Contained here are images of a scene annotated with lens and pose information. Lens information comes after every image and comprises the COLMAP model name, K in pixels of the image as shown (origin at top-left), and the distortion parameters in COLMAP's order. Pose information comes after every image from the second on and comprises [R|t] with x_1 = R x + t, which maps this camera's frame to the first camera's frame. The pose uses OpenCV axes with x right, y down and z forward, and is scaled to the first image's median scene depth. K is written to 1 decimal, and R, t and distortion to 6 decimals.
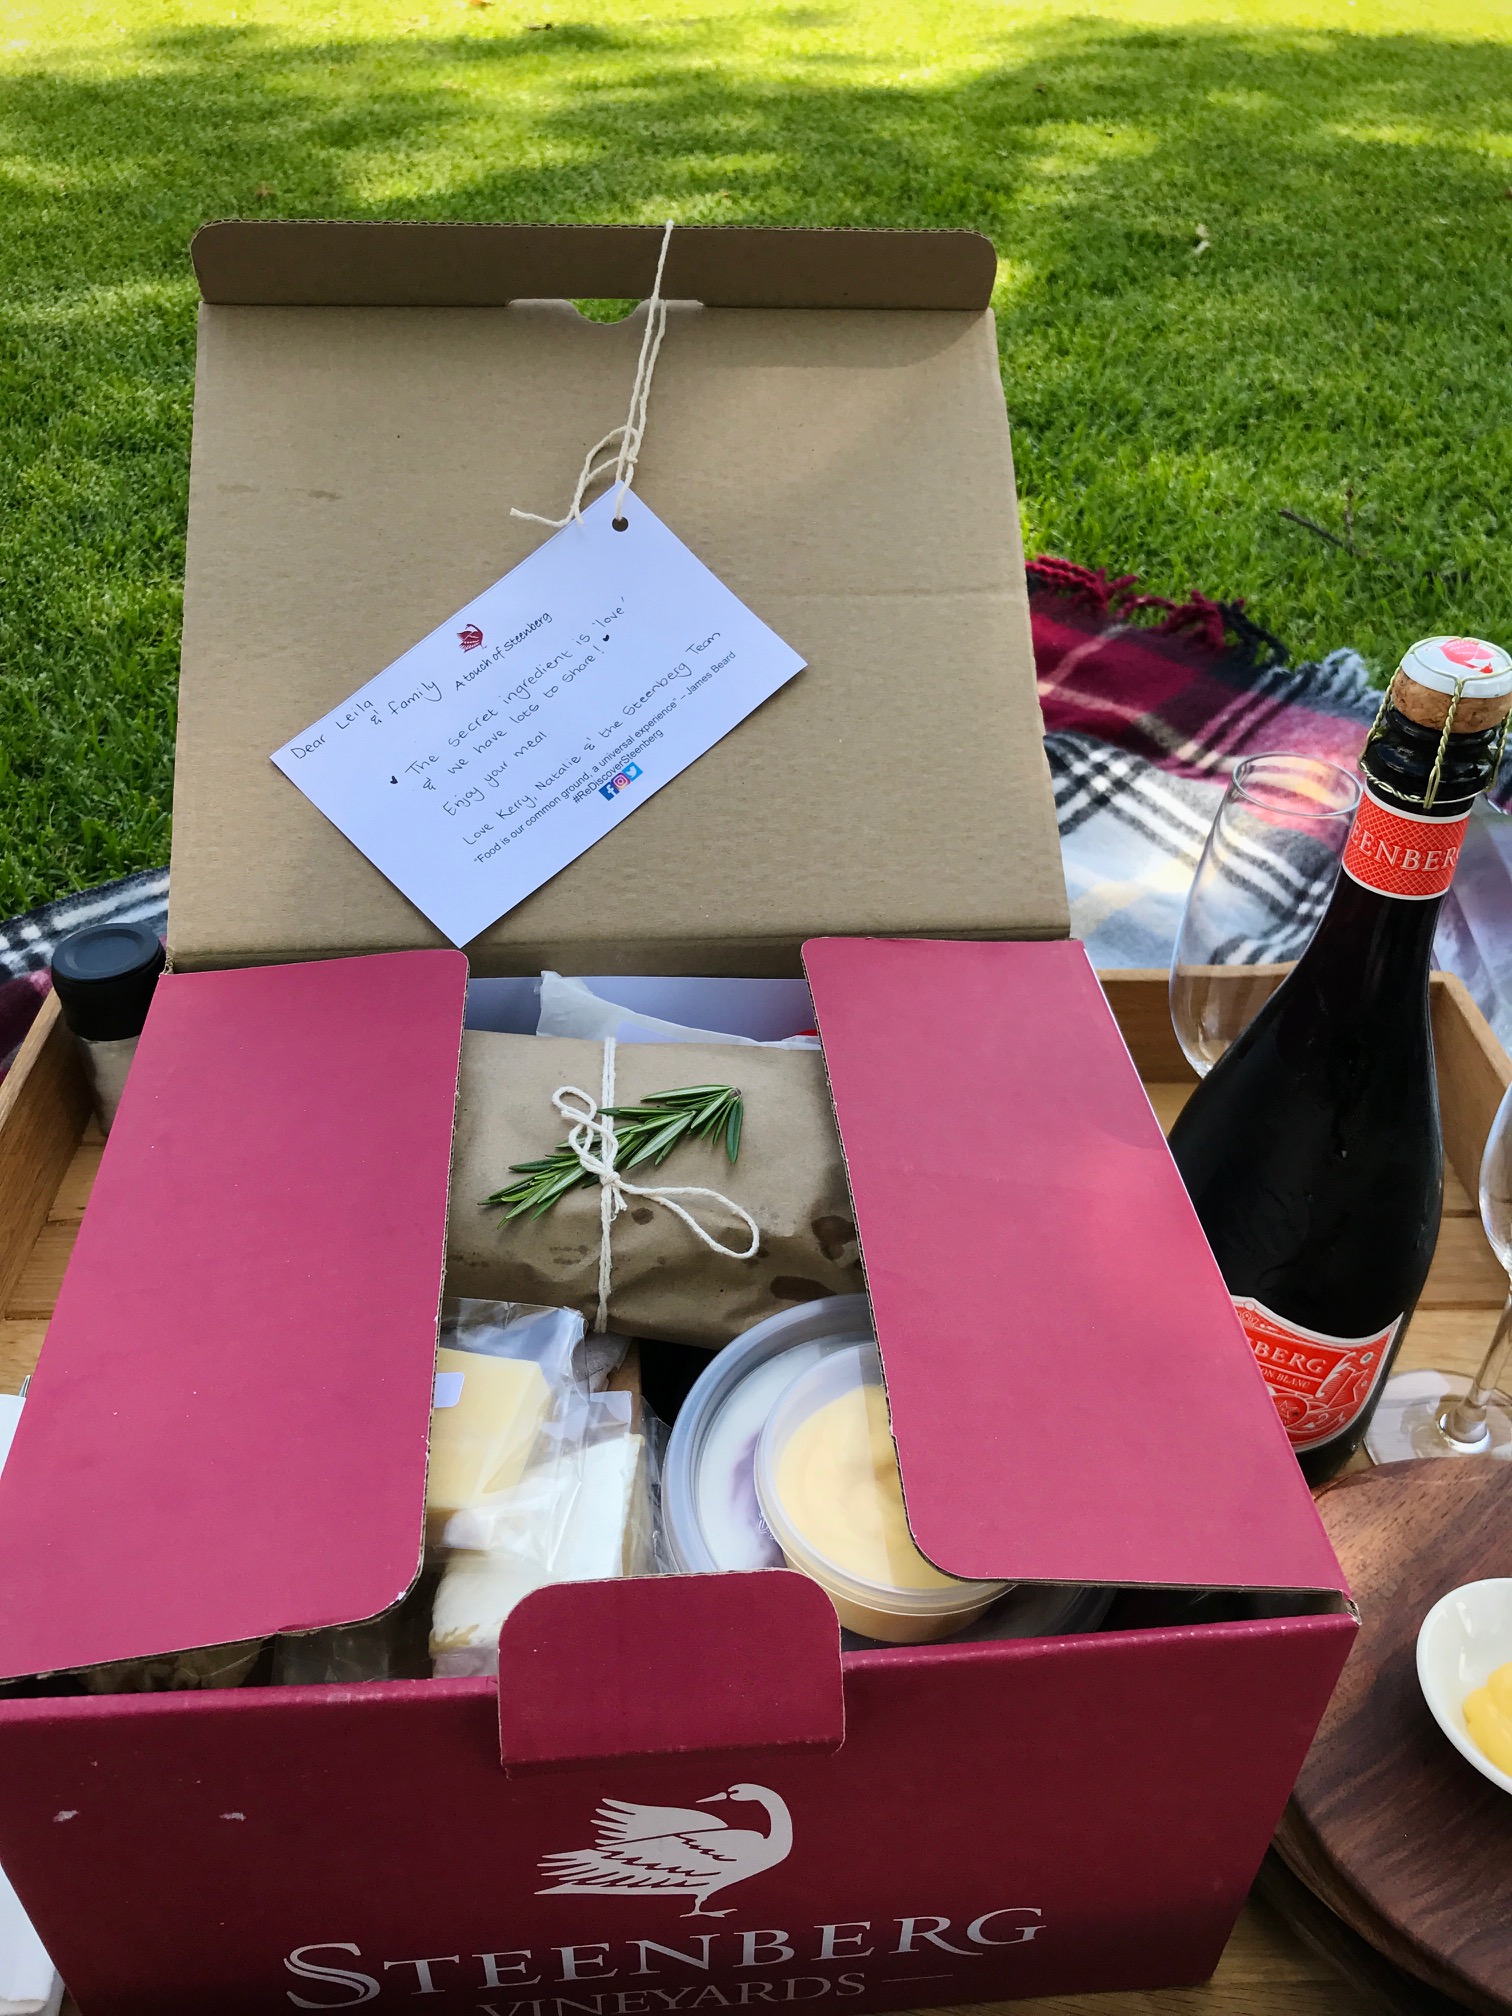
lens RADIAL K [[1672.9, 0, 761.3], [0, 1672.9, 988.4], [0, 0, 1]] dist [0.049573, -0.077027]
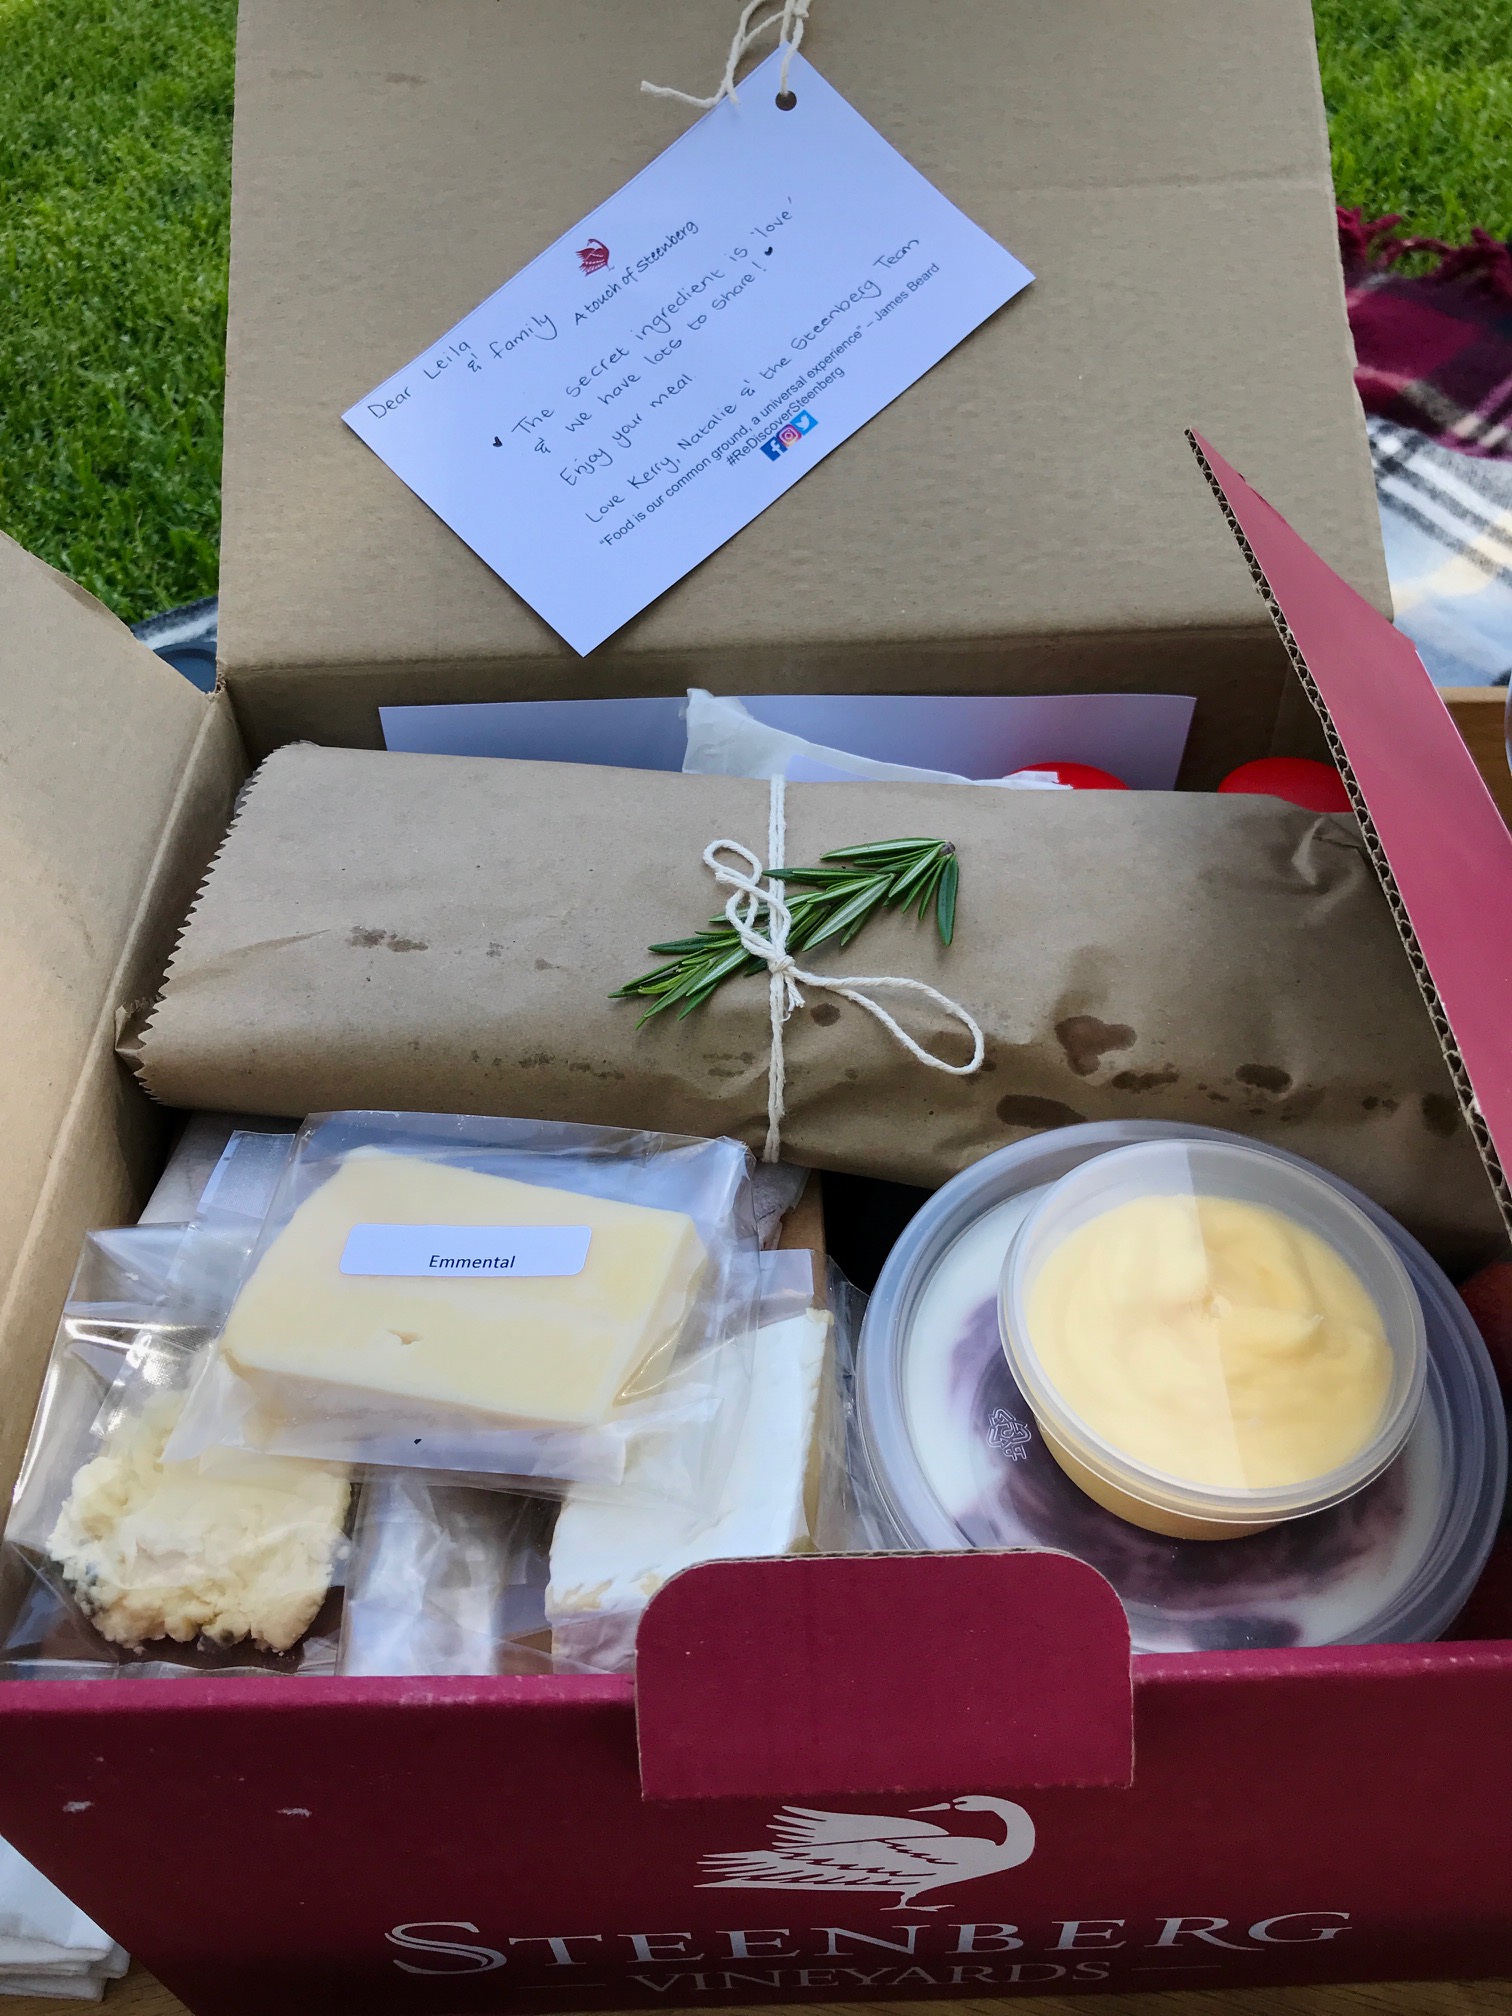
lens RADIAL K [[1672.9, 0, 761.3], [0, 1672.9, 988.4], [0, 0, 1]] dist [0.049573, -0.077027]
pose [[0.995736, 0.006725, -0.092004, -0.025696], [0.007160, 0.988697, 0.149757, 0.010200], [0.091971, -0.149777, 0.984433, 0.220048]]
